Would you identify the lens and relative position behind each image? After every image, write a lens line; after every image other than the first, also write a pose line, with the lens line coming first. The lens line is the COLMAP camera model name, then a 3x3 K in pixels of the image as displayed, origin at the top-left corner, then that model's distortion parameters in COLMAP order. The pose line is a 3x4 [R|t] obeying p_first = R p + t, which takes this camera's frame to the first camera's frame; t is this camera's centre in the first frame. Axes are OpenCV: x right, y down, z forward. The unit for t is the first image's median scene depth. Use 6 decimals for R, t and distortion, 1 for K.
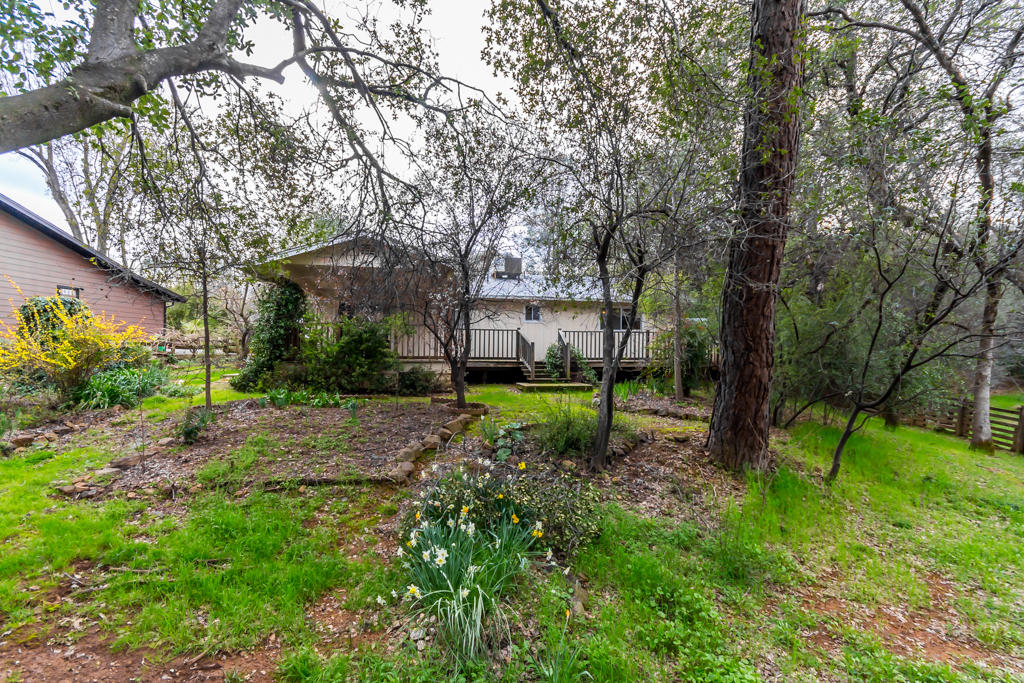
lens RADIAL K [[477.2, 0, 511.7], [0, 477.2, 335.8], [0, 0, 1]] dist [-0.001253, -0.000452]
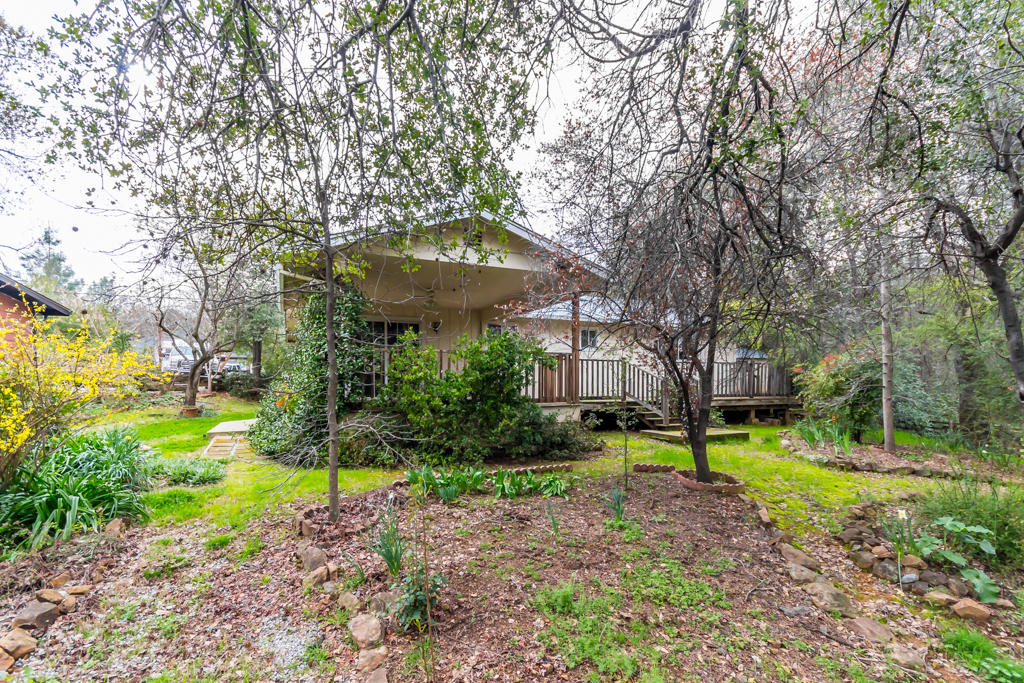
lens RADIAL K [[477.2, 0, 511.7], [0, 477.2, 335.8], [0, 0, 1]] dist [-0.001253, -0.000452]
pose [[0.967065, 0.020333, 0.253715, -0.412949], [-0.003765, 0.997838, -0.065617, -0.001835], [-0.254501, 0.062500, 0.965051, 0.319861]]
